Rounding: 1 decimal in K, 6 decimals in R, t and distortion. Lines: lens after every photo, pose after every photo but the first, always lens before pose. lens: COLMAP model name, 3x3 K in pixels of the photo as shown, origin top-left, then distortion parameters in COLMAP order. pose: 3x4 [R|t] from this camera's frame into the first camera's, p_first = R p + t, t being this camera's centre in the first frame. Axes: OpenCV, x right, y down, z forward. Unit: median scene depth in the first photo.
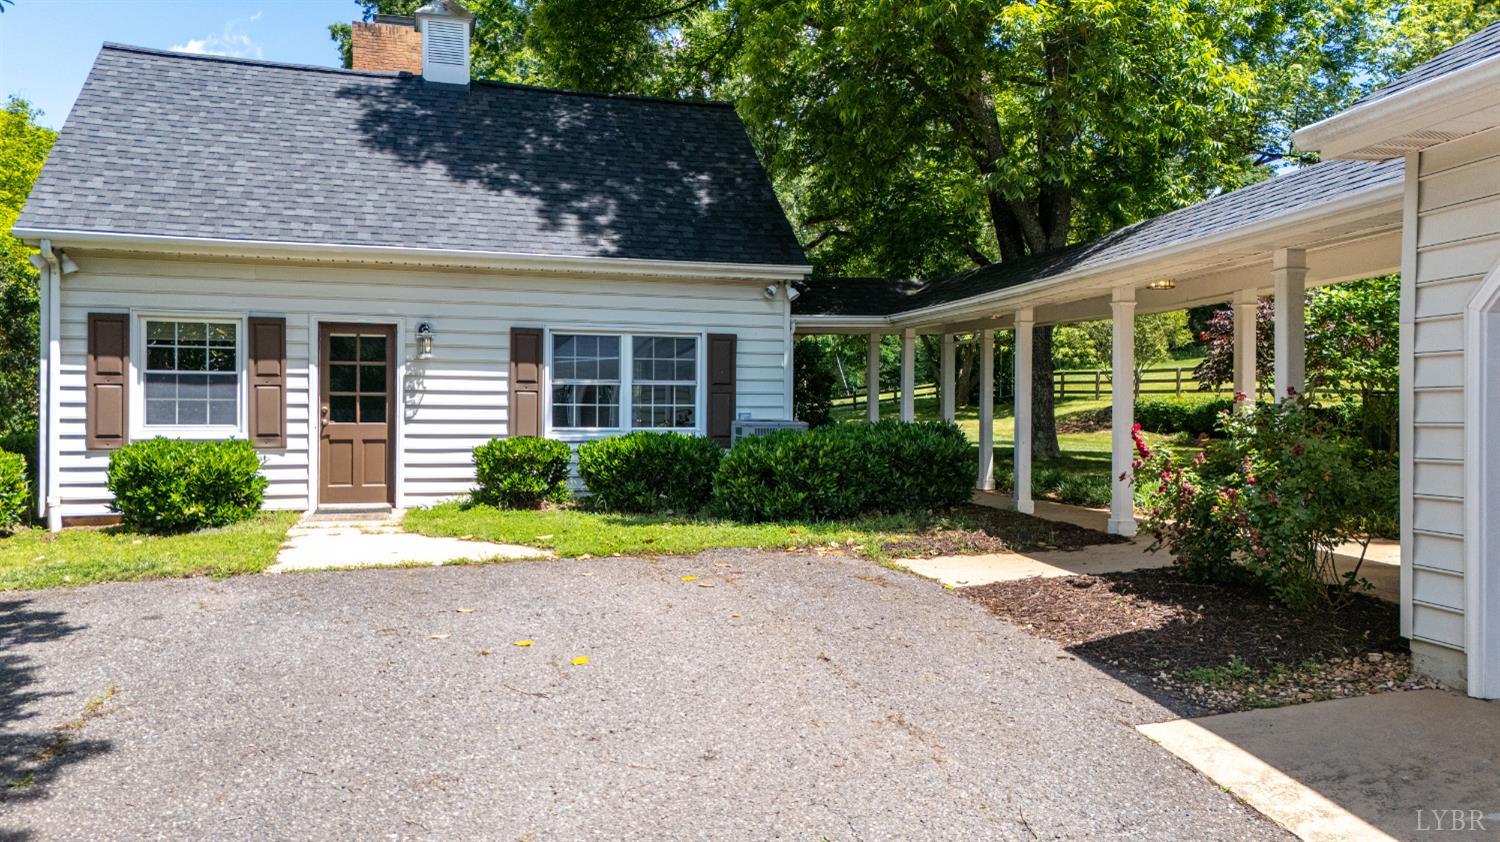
lens RADIAL K [[1087.7, 0, 751.1], [0, 1087.7, 427.5], [0, 0, 1]] dist [0.038622, -0.009463]
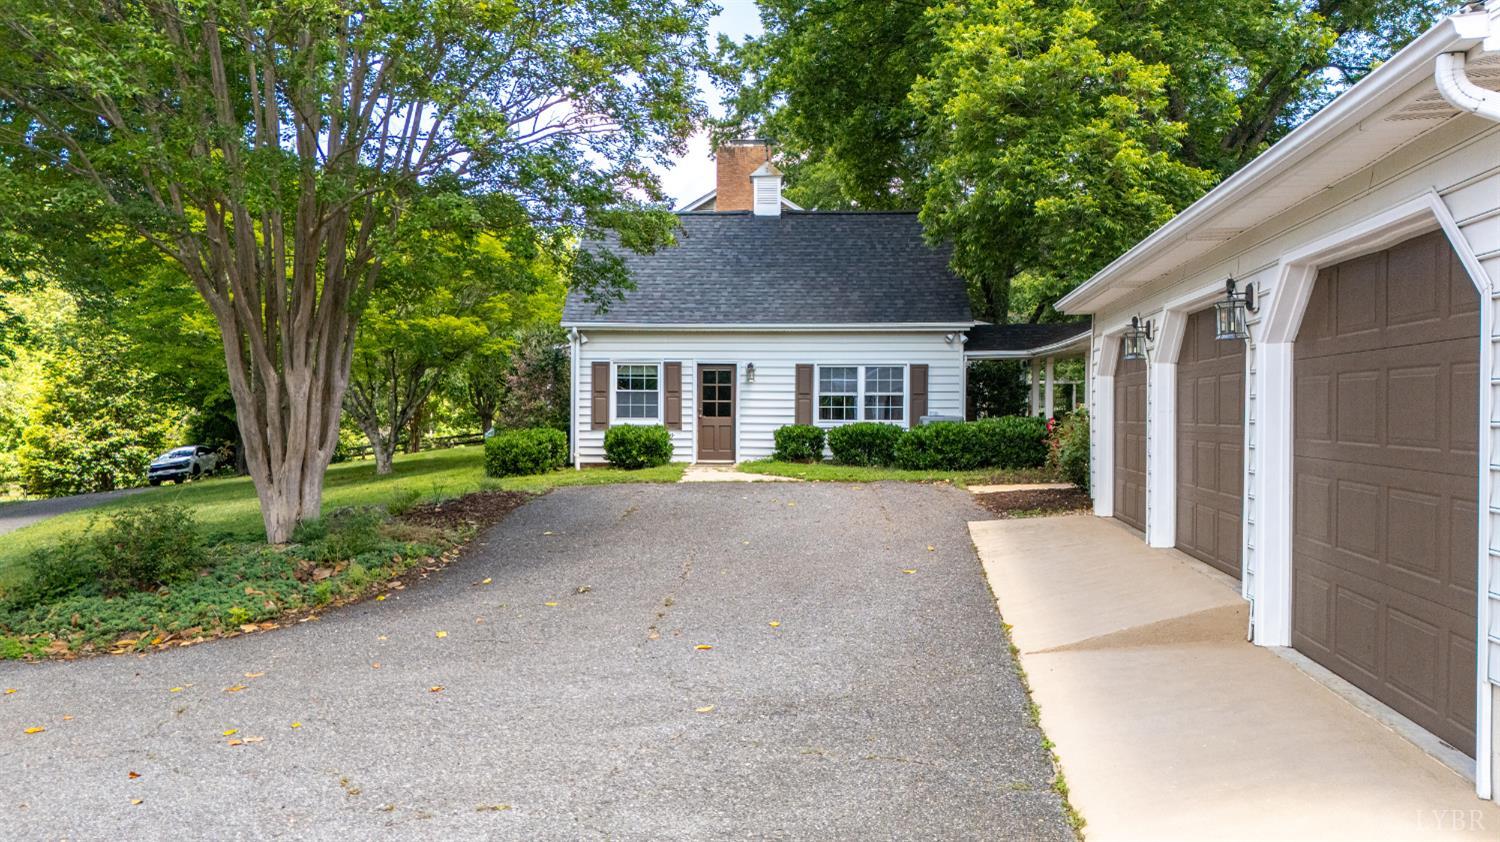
lens RADIAL K [[1075.8, 0, 750.0], [0, 1075.8, 421.0], [0, 0, 1]] dist [0.436655, -0.001458]
pose [[0.949123, 0.003188, -0.314888, 0.282618], [-0.003561, 0.999993, -0.000607, 0.003887], [0.314884, 0.001697, 0.949128, -0.752531]]
